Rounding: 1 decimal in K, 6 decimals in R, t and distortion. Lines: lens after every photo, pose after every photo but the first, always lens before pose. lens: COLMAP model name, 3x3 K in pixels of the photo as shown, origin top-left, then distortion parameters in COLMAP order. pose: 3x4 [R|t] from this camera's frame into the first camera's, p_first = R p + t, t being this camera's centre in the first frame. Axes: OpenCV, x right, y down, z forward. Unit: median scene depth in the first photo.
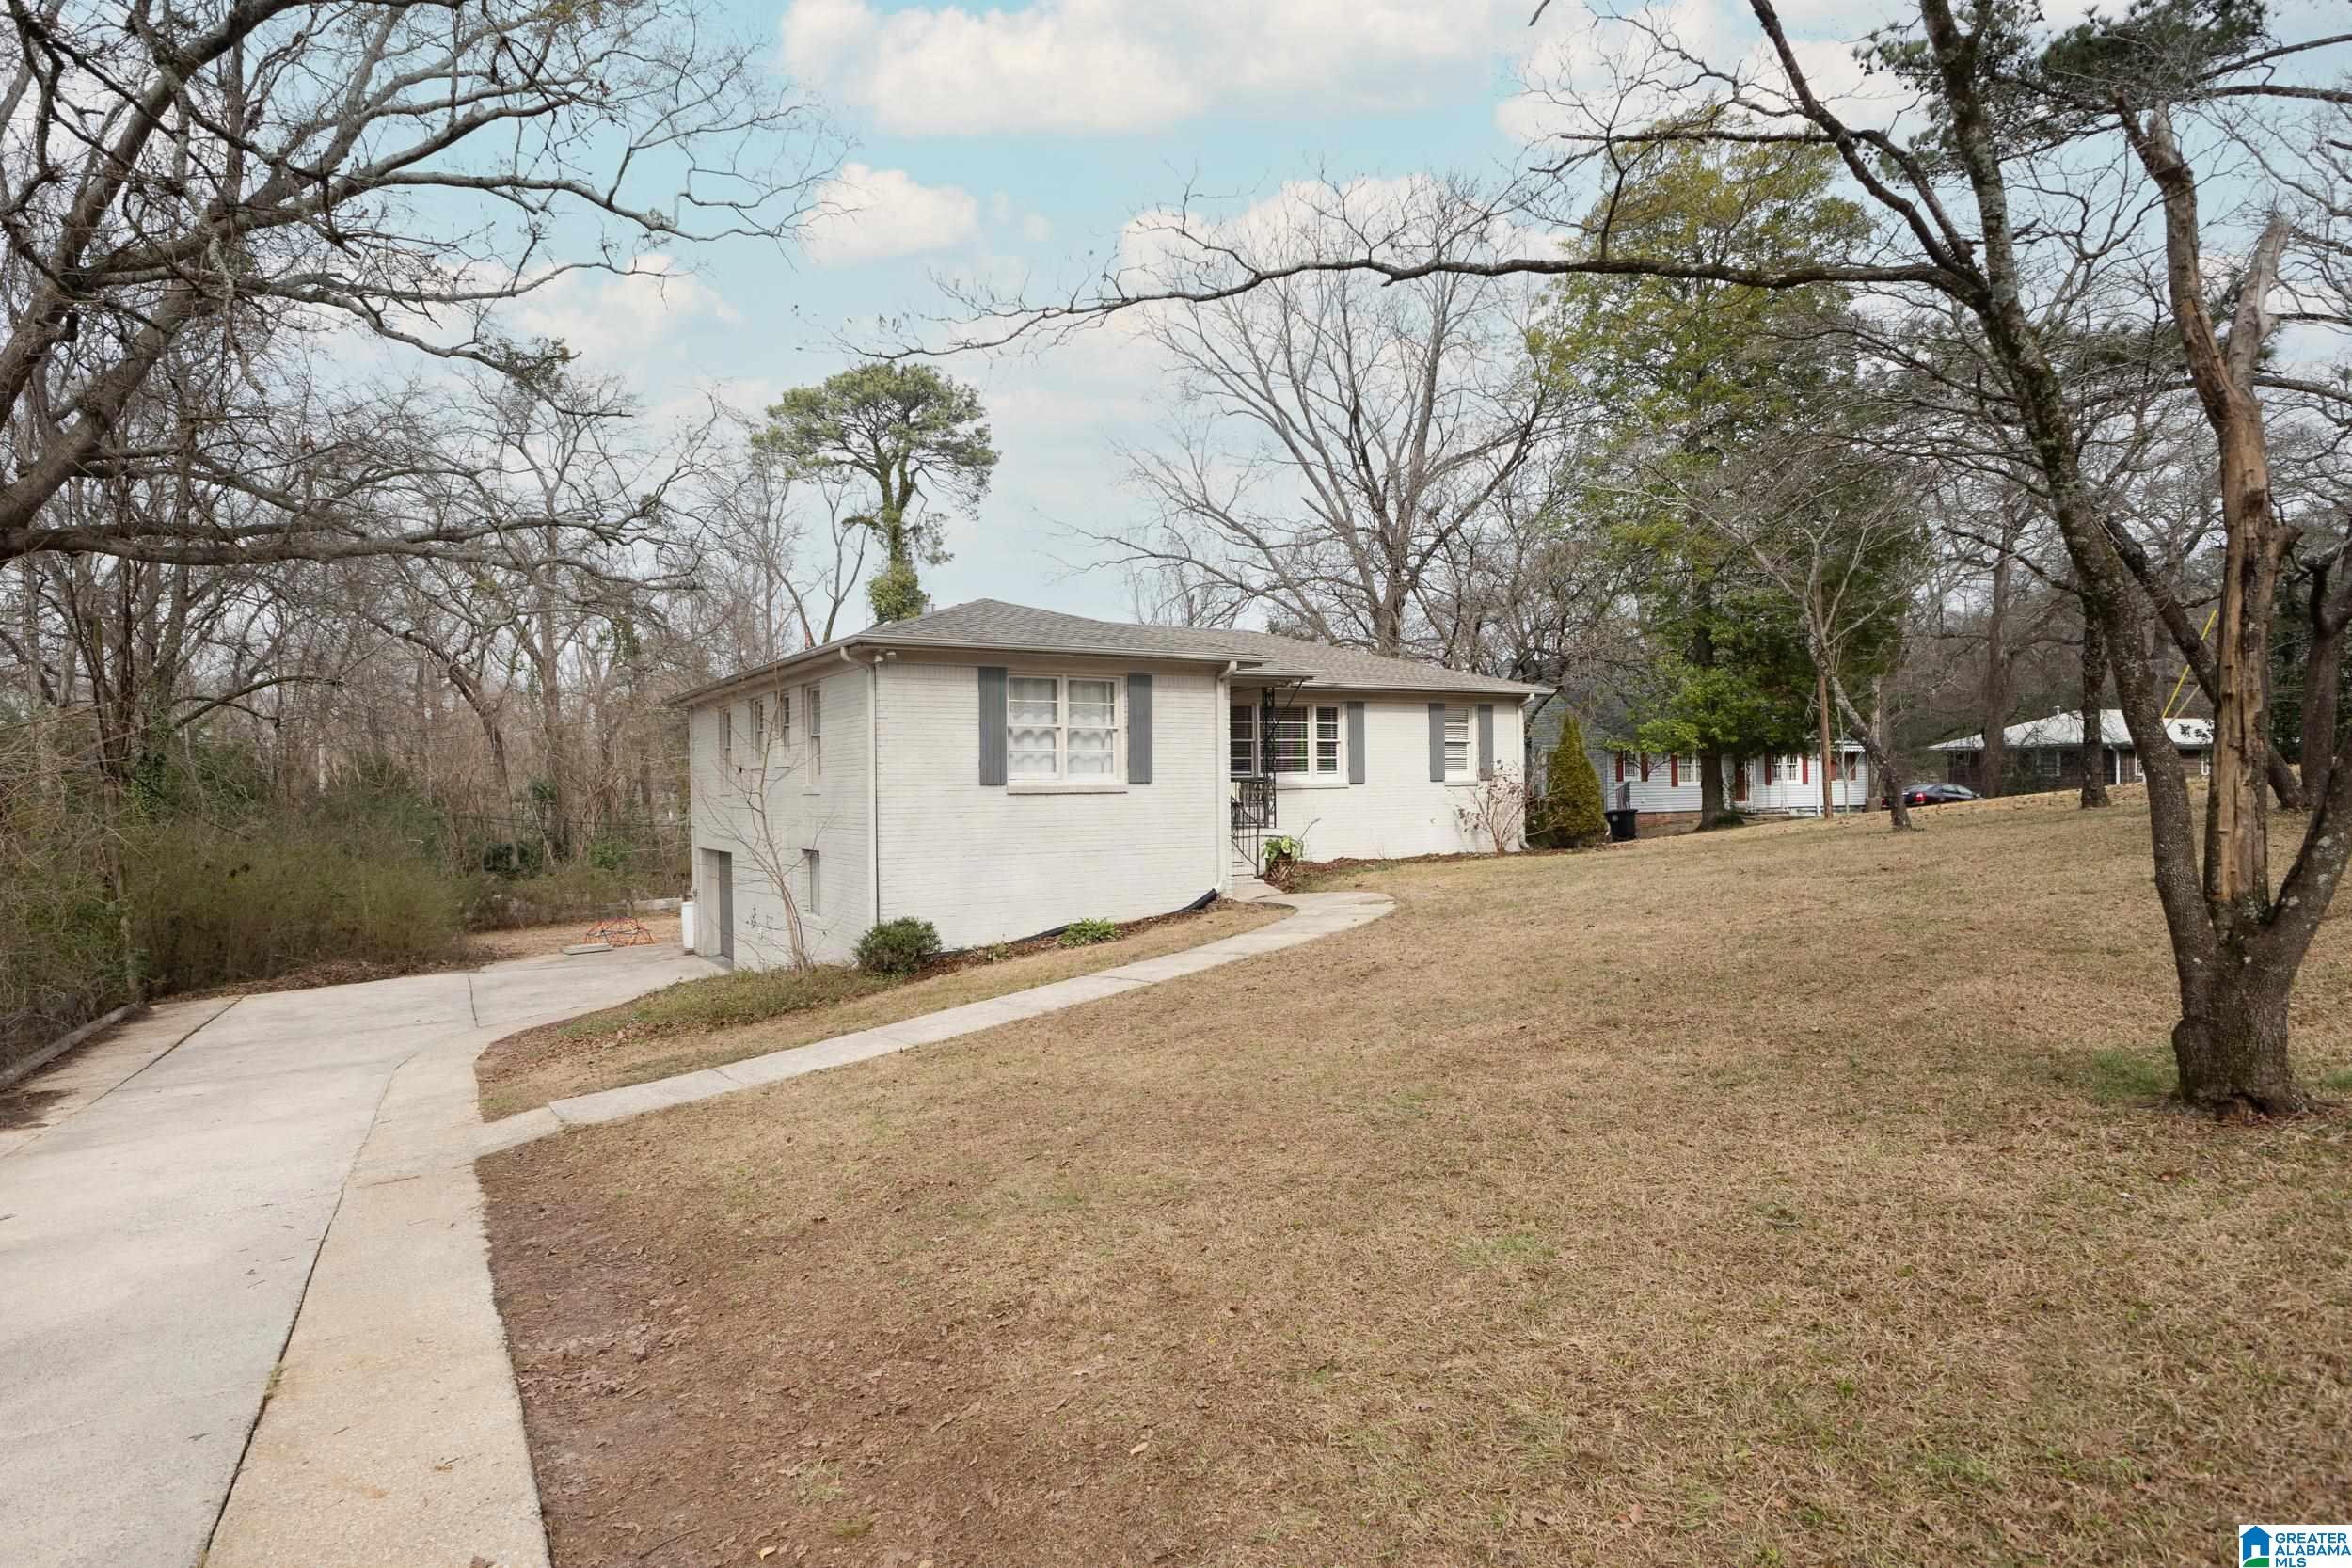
lens RADIAL K [[1279.8, 0, 1120.7], [0, 1279.8, 787.0], [0, 0, 1]] dist [-0.022078, -0.000160]
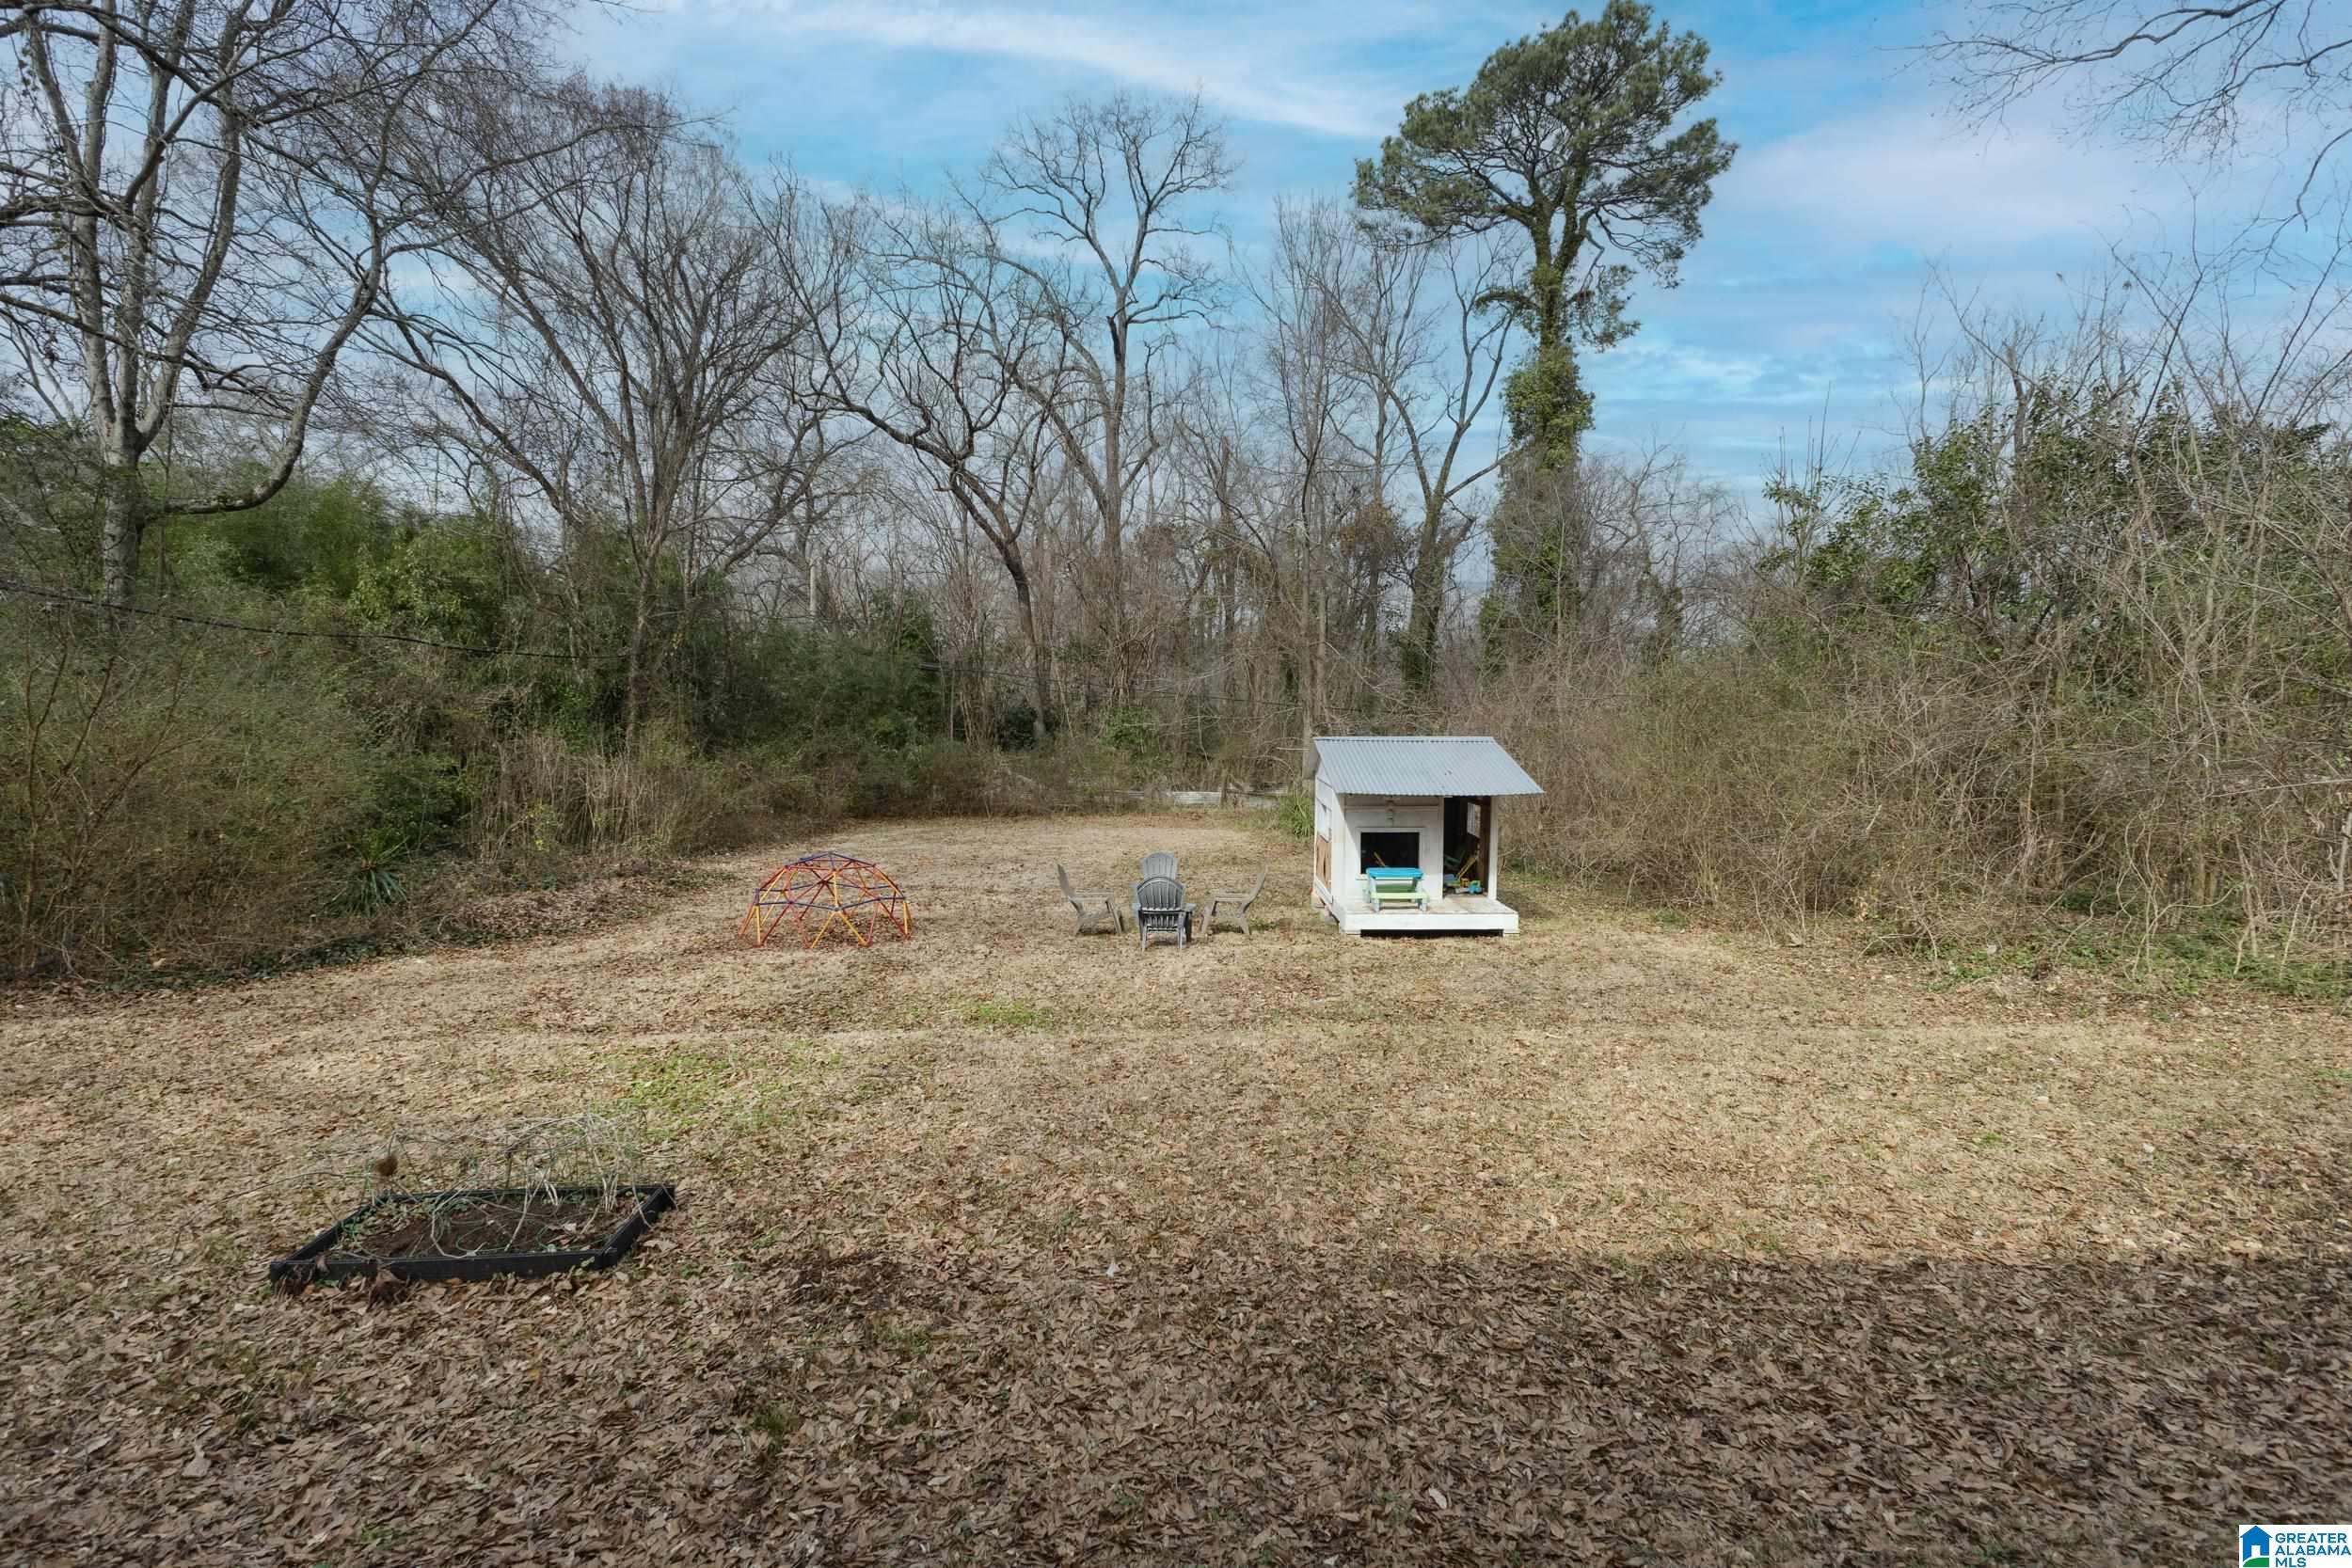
lens RADIAL K [[1012.9, 0, 1176.0], [0, 1012.9, 784.0], [0, 0, 1]] dist [0.010589, -0.000021]
pose [[0.881835, 0.092261, -0.462444, -0.234401], [-0.049106, 0.993308, 0.104534, 0.053431], [0.468994, -0.069473, 0.880465, 1.219744]]
